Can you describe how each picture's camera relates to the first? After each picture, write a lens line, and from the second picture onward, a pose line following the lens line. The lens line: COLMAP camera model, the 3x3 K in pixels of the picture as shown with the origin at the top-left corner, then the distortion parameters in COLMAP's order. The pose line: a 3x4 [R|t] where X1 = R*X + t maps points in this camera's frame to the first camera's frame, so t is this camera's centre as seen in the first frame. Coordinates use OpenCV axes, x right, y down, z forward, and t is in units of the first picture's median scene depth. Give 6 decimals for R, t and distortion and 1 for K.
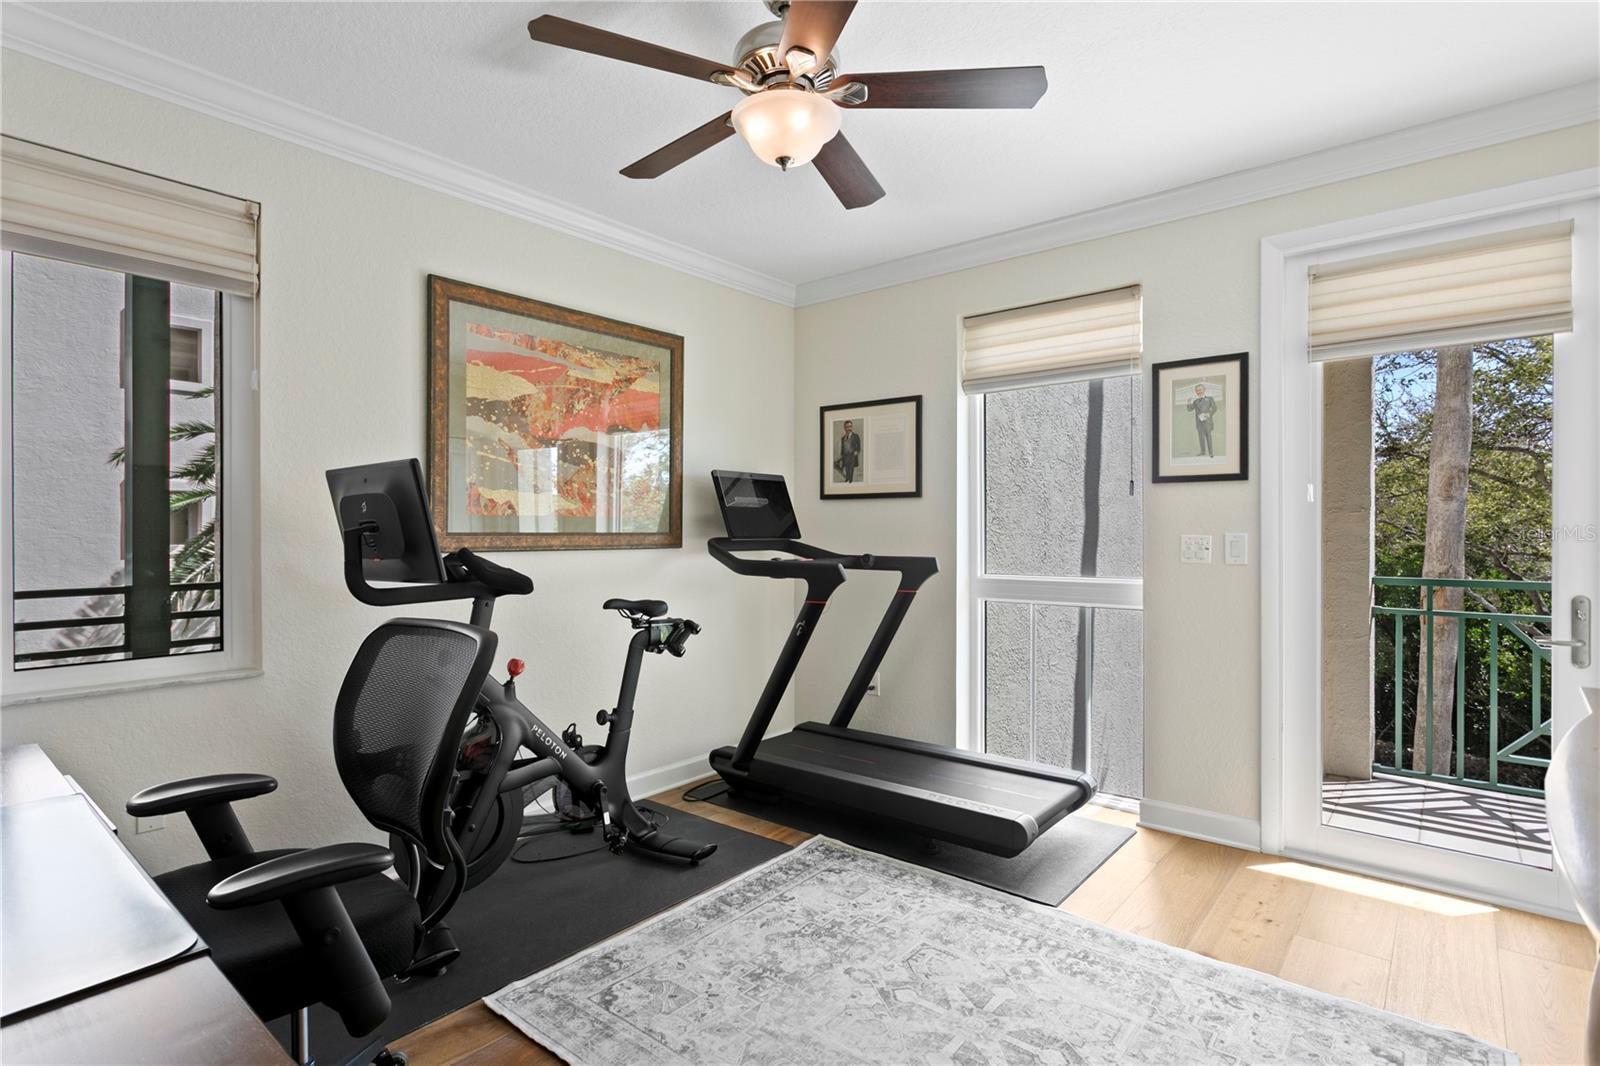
lens RADIAL K [[800.7, 0, 762.1], [0, 800.7, 531.6], [0, 0, 1]] dist [-0.014240, 0.000074]
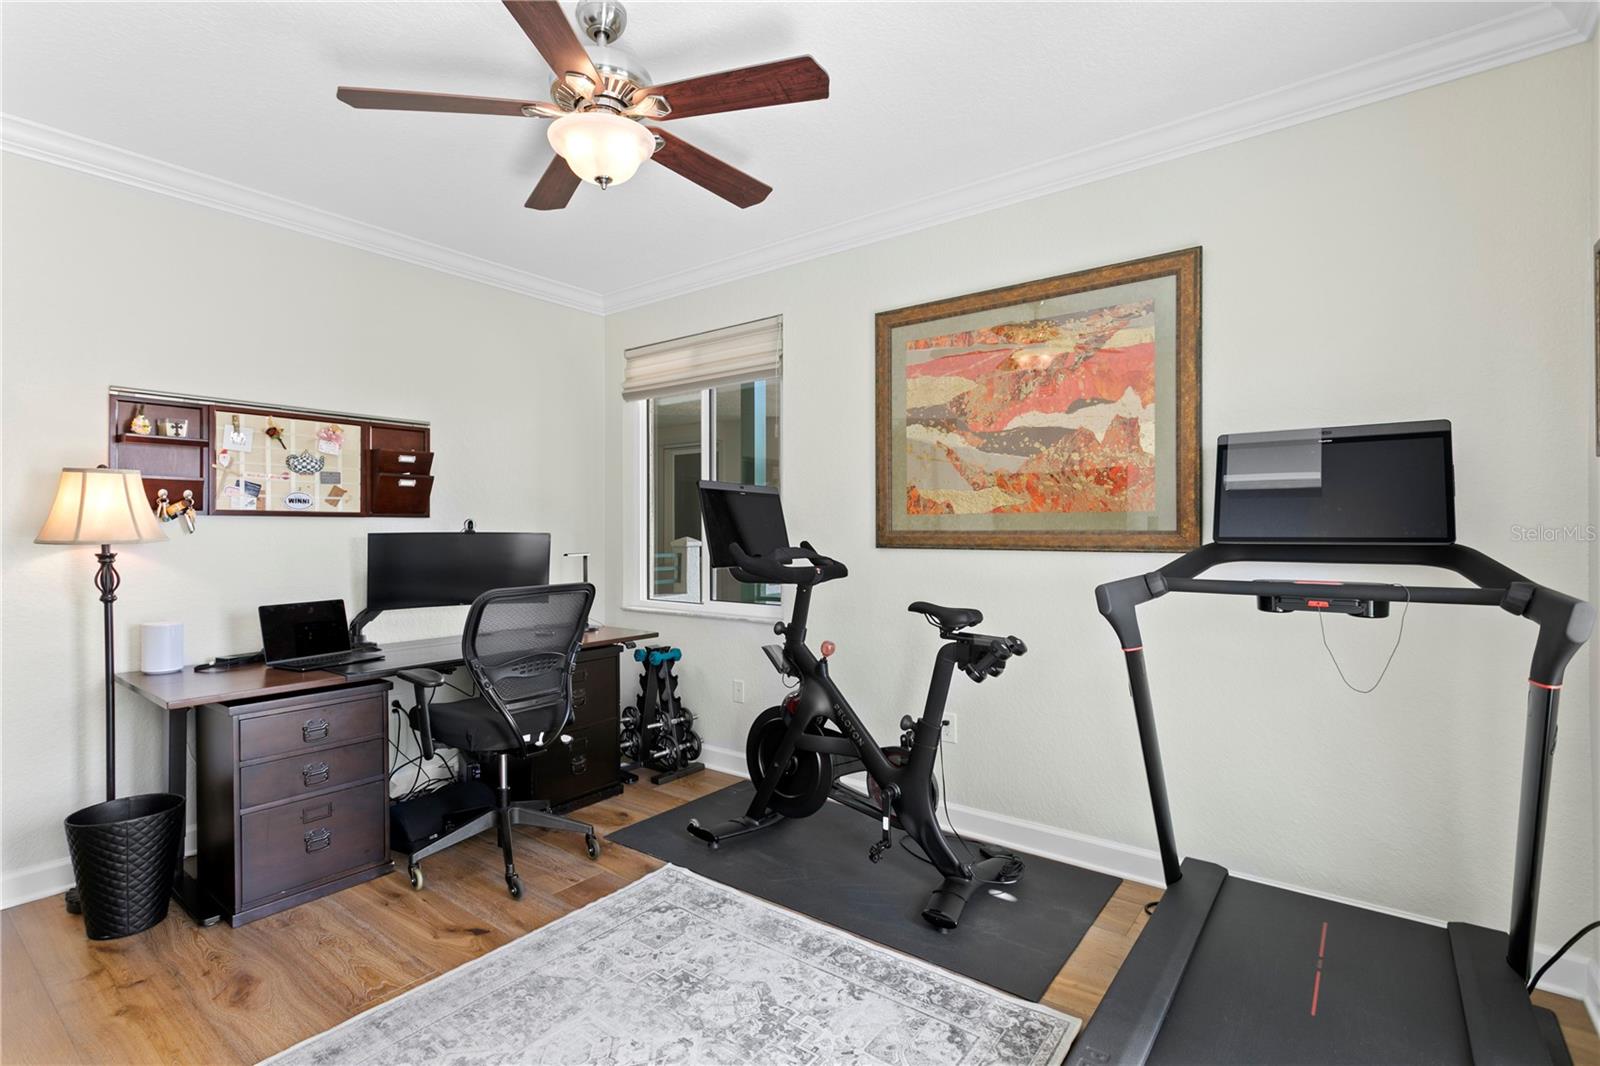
lens RADIAL K [[756.4, 0, 791.0], [0, 756.4, 529.9], [0, 0, 1]] dist [-0.005097, 0.006325]
pose [[0.052378, 0.003198, -0.998622, 0.695695], [0.001941, 0.999993, 0.003304, -0.003823], [0.998625, -0.002111, 0.052372, 0.804111]]
